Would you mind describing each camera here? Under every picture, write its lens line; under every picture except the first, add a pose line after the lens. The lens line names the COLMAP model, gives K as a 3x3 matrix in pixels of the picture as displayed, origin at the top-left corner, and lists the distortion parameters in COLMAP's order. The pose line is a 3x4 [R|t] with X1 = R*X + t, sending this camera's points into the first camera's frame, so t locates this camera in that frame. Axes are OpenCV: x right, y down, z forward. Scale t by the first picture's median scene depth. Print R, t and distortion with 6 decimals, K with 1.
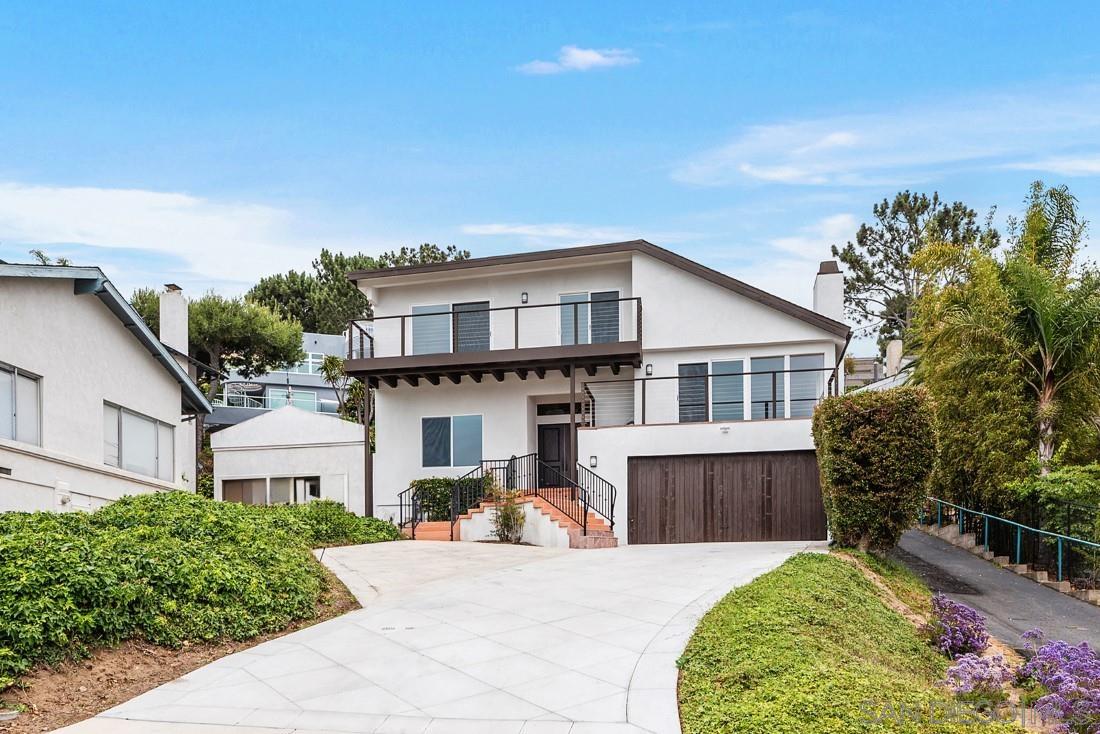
lens RADIAL K [[656.0, 0, 555.0], [0, 656.0, 376.0], [0, 0, 1]] dist [-0.014361, 0.004167]
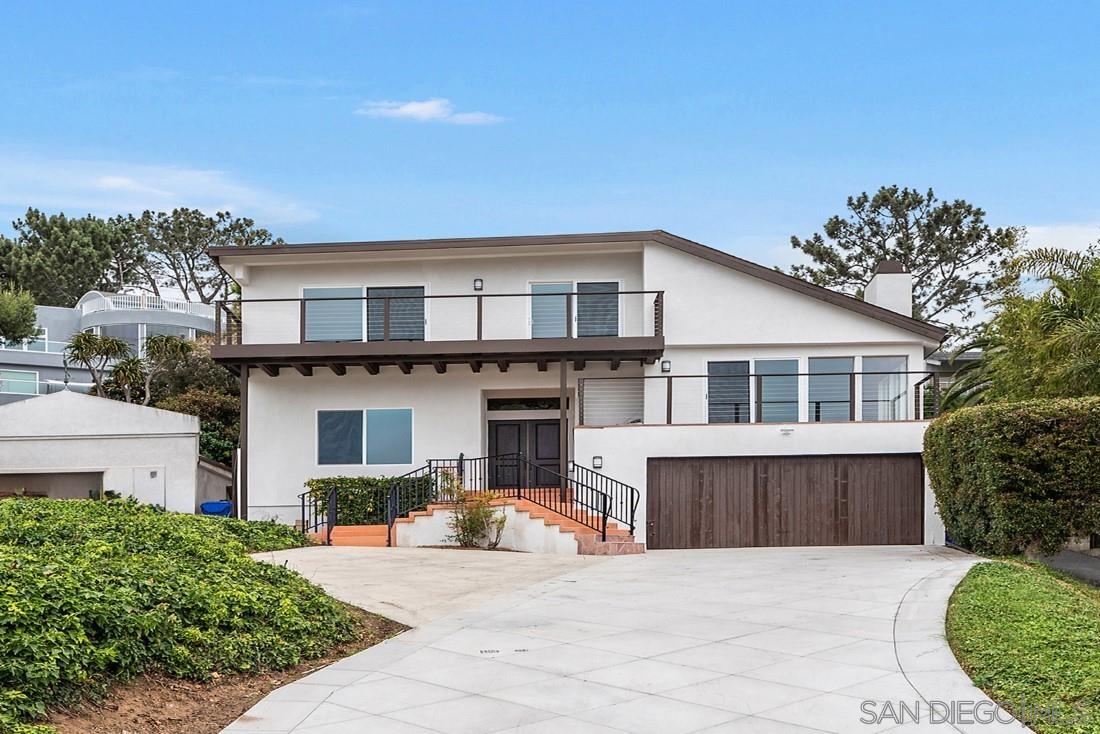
lens RADIAL K [[698.1, 0, 541.8], [0, 698.1, 370.7], [0, 0, 1]] dist [-0.011072, -0.000994]
pose [[0.994151, 0.003458, 0.107947, -0.174002], [-0.004198, 0.999969, 0.006629, -0.010929], [-0.107920, -0.007043, 0.994135, 0.008836]]
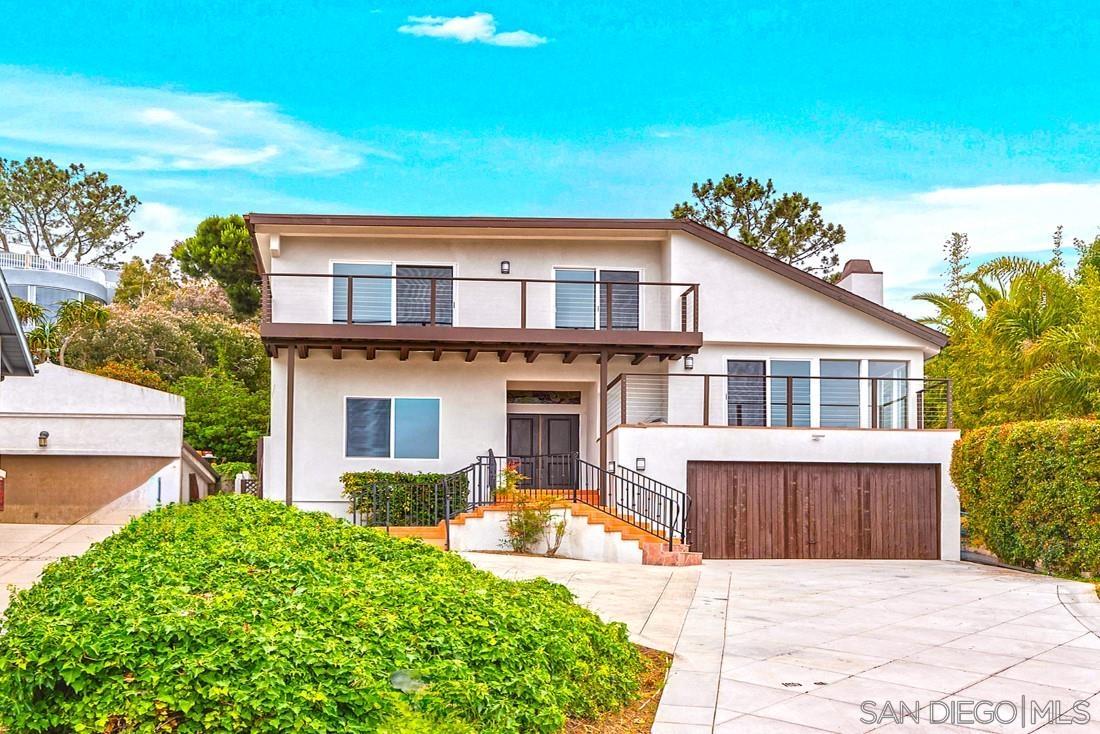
lens RADIAL K [[744.1, 0, 553.9], [0, 744.1, 354.9], [0, 0, 1]] dist [-0.005512, -0.001026]
pose [[0.984338, 0.047673, 0.169725, -0.256033], [-0.047989, 0.998845, -0.002242, -0.012082], [-0.169636, -0.005938, 0.985489, 0.025263]]
